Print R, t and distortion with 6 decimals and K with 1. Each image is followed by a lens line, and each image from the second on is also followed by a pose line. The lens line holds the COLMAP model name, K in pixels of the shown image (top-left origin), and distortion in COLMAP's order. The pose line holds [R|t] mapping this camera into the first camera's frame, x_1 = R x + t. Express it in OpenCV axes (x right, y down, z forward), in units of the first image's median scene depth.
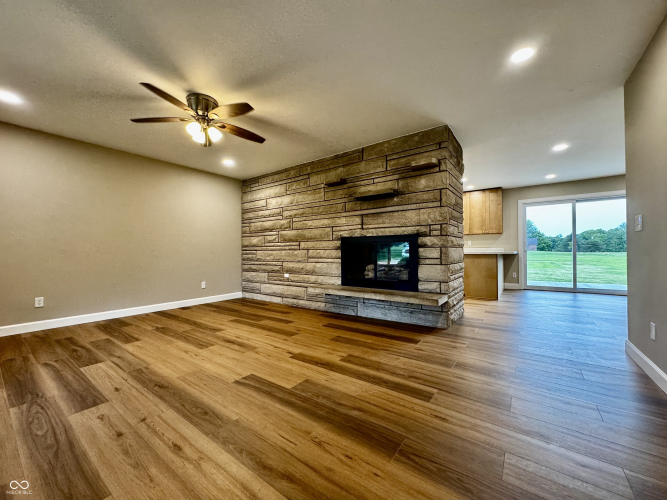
lens RADIAL K [[266.9, 0, 331.0], [0, 266.9, 250.1], [0, 0, 1]] dist [-0.001723, -0.000442]
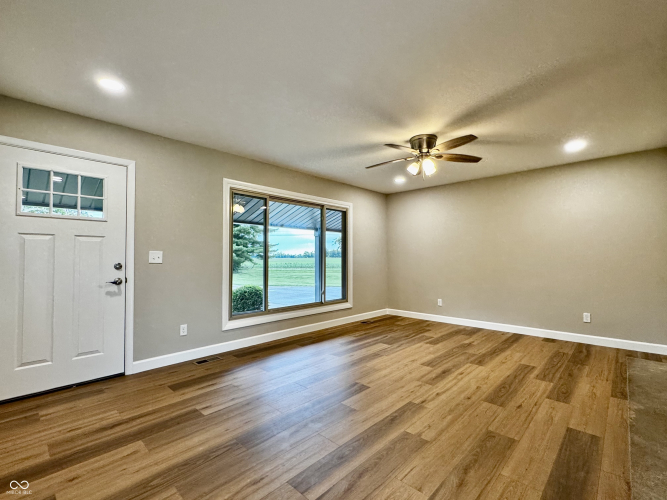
lens RADIAL K [[307.9, 0, 336.5], [0, 307.9, 249.9], [0, 0, 1]] dist [-0.003290, -0.001696]
pose [[-0.116014, -0.018456, -0.993076, 0.647624], [0.009089, 0.999766, -0.019642, -0.064668], [0.993206, -0.011305, -0.115819, 0.626526]]
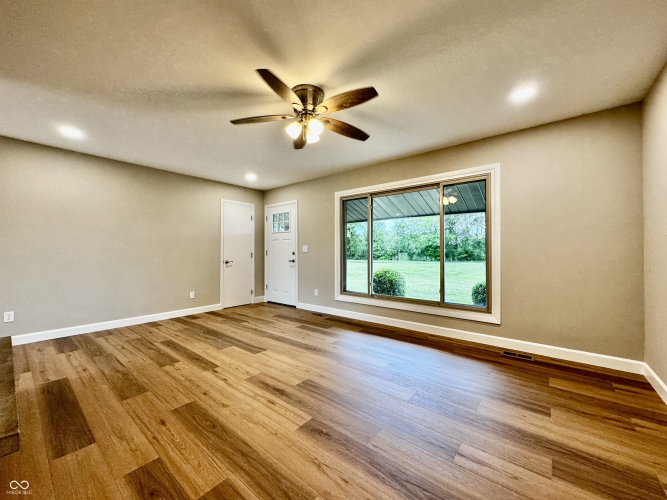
lens RADIAL K [[266.9, 0, 331.2], [0, 266.9, 250.5], [0, 0, 1]] dist [-0.001723, -0.000442]
pose [[-0.998943, 0.006987, 0.045424, -0.471514], [0.006538, 0.999928, -0.010026, -0.038513], [-0.045491, -0.009719, -0.998917, 1.469793]]
